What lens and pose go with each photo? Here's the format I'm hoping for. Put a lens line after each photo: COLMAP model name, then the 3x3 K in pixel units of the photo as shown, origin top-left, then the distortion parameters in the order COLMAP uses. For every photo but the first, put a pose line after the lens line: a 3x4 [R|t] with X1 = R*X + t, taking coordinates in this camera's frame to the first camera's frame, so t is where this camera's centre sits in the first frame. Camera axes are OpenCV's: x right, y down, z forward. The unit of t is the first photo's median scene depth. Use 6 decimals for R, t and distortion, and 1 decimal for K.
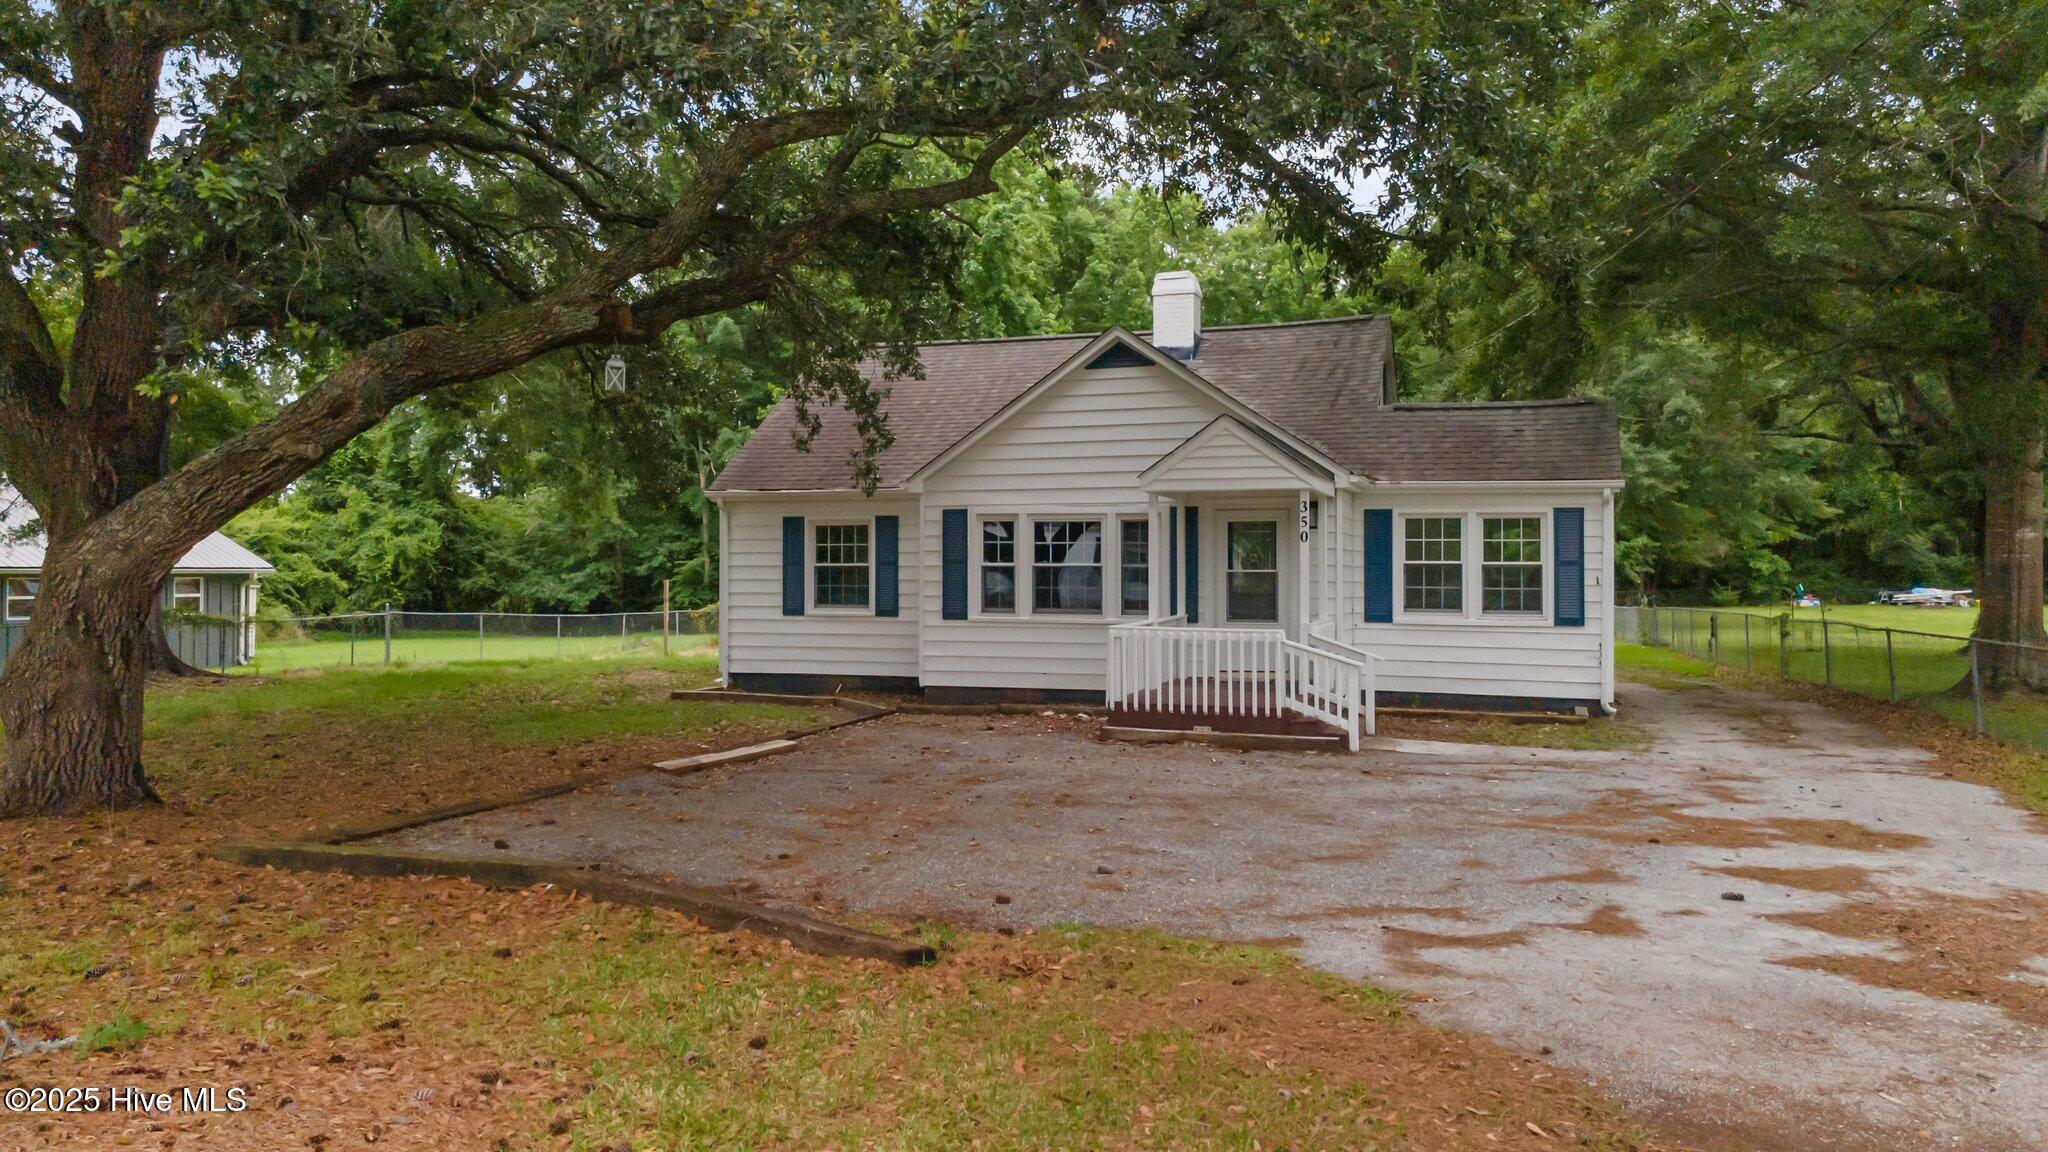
lens RADIAL K [[1480.7, 0, 1024.0], [0, 1480.7, 576.0], [0, 0, 1]] dist [0.011981, 0.002079]
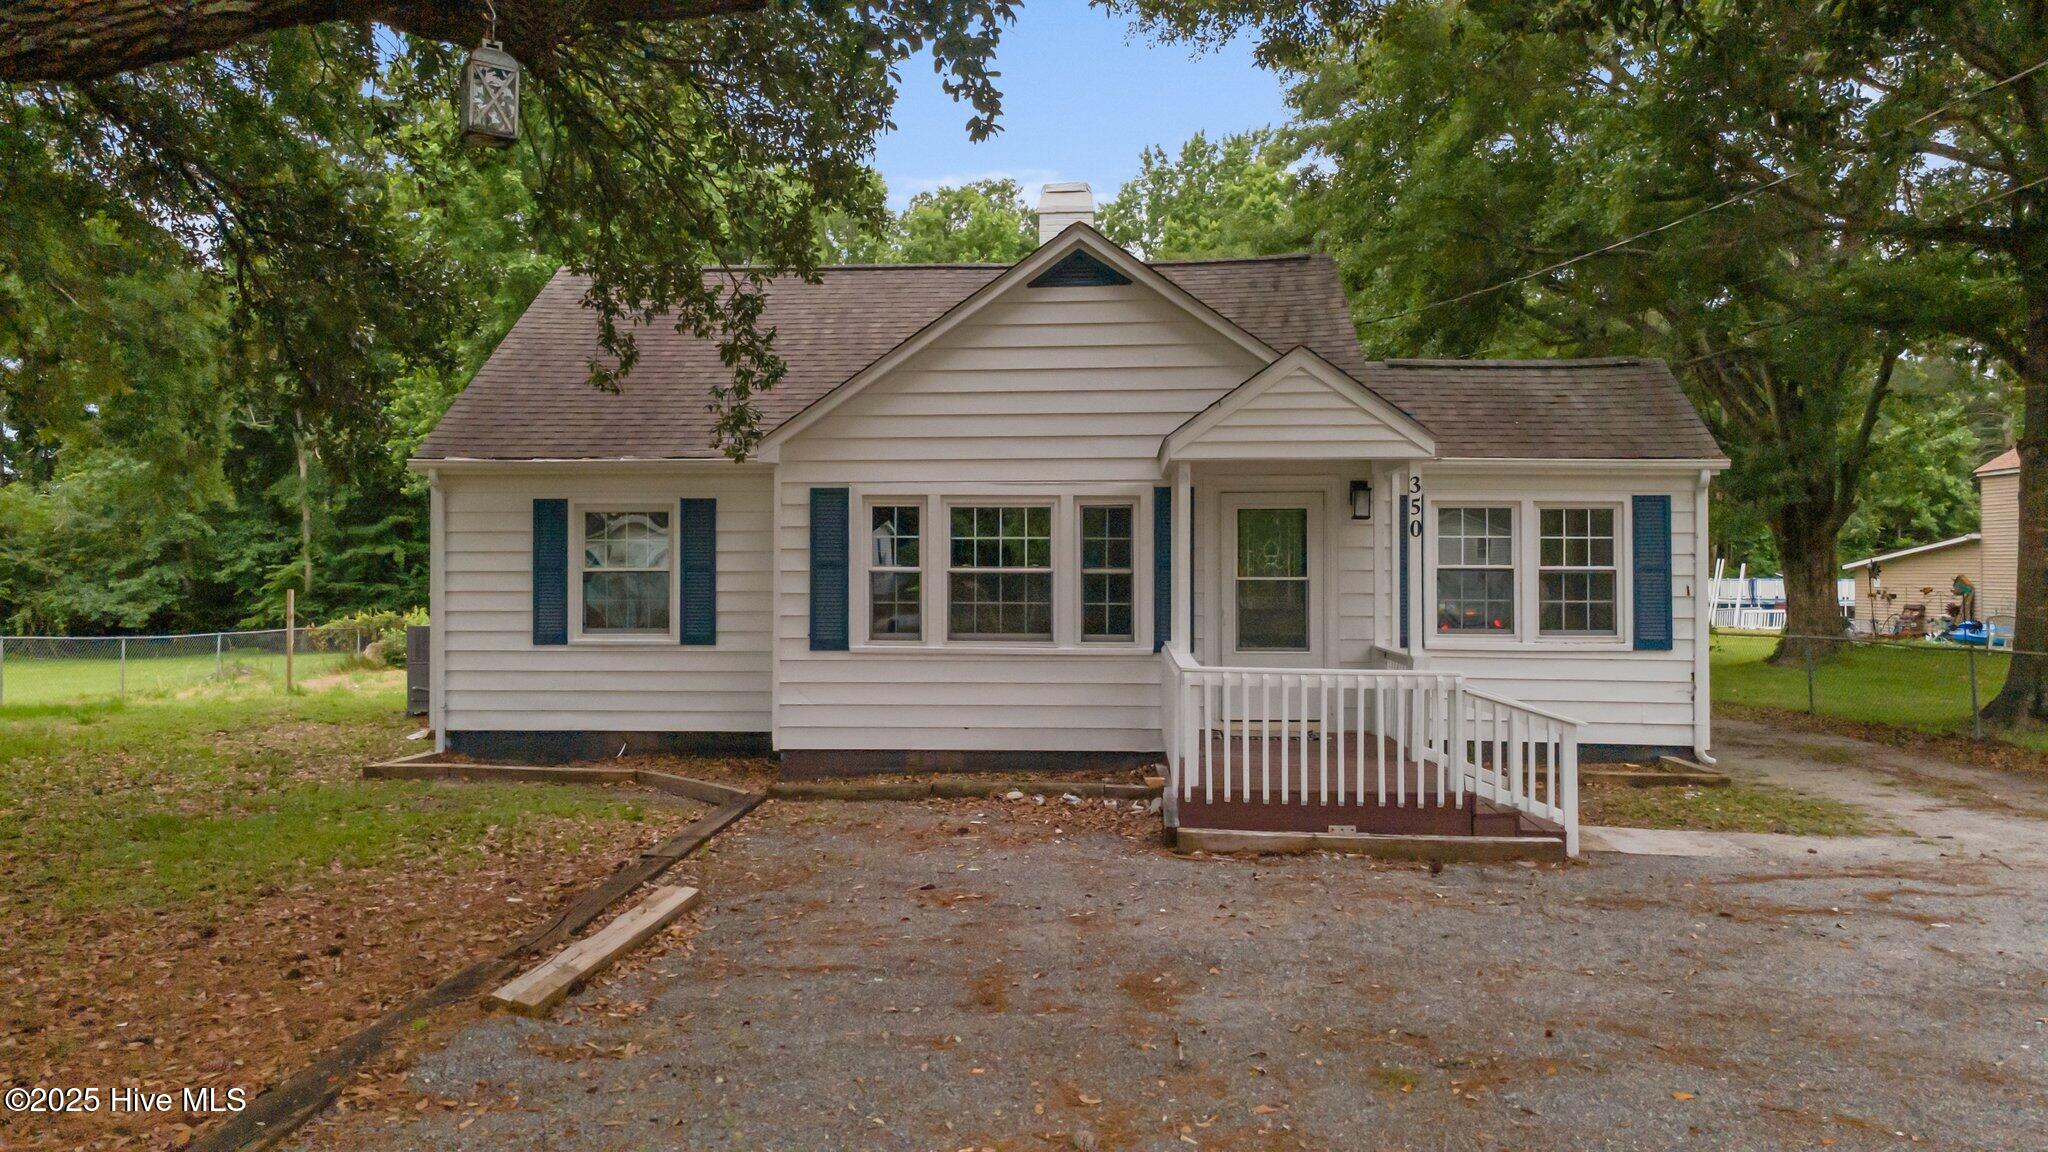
lens RADIAL K [[1493.6, 0, 1024.0], [0, 1493.6, 576.0], [0, 0, 1]] dist [0.008340, 0.064672]
pose [[0.968764, -0.000697, 0.247982, -0.129680], [0.001532, 0.999994, -0.003175, -0.002513], [-0.247978, 0.003455, 0.968760, 0.316863]]
